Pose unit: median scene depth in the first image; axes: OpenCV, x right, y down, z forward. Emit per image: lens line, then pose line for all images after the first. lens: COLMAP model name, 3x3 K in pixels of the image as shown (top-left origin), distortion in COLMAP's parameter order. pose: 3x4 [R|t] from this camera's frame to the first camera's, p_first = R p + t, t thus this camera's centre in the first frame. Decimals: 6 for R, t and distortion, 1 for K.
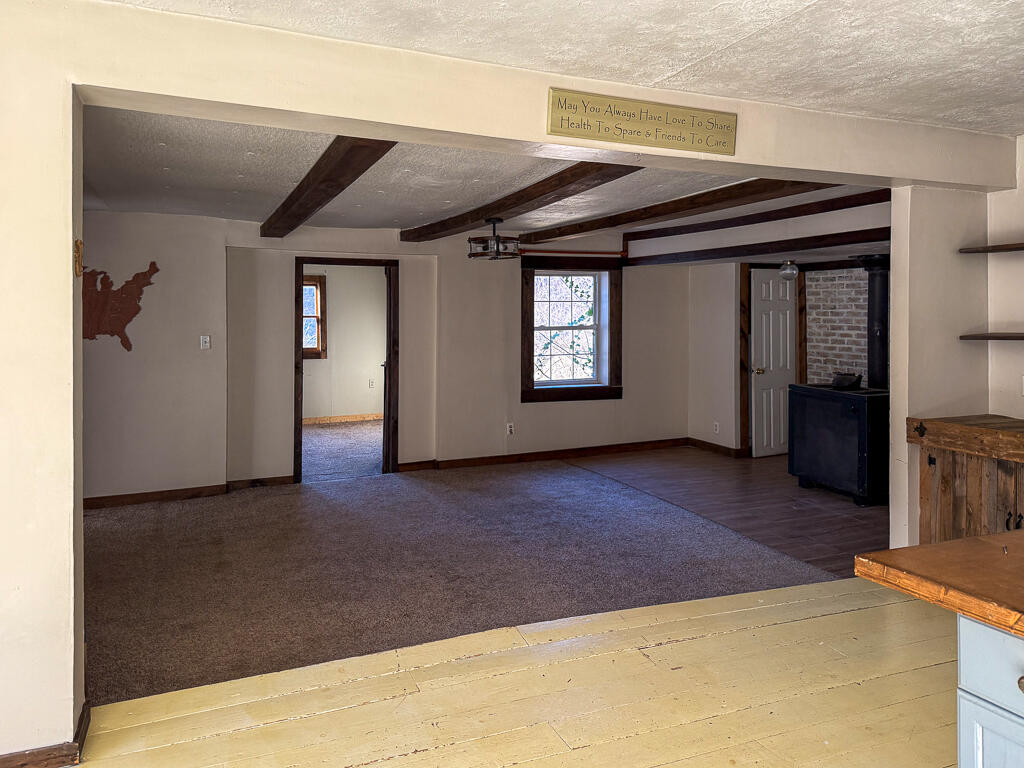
lens RADIAL K [[778.0, 0, 468.6], [0, 778.0, 317.2], [0, 0, 1]] dist [0.004291, -0.064878]
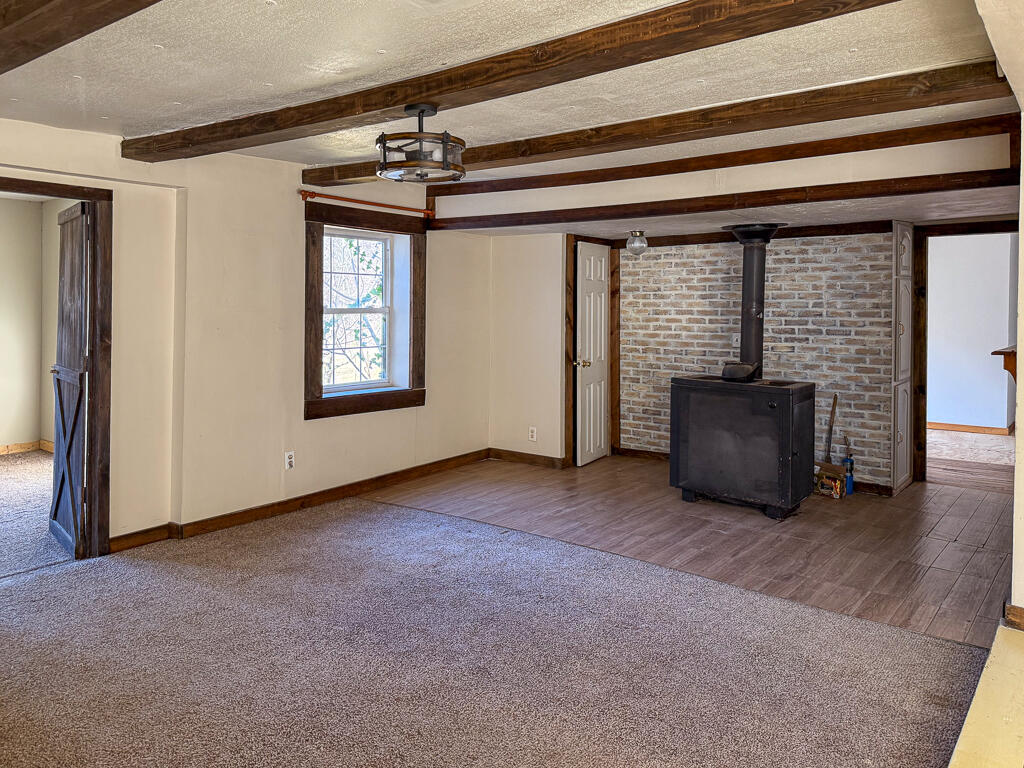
lens RADIAL K [[785.8, 0, 513.0], [0, 785.8, 319.3], [0, 0, 1]] dist [0.032744, -0.088312]
pose [[0.839593, 0.002964, 0.543208, -0.154188], [-0.006969, 0.999962, 0.005315, 0.017813], [-0.543171, -0.008248, 0.839581, 0.333068]]
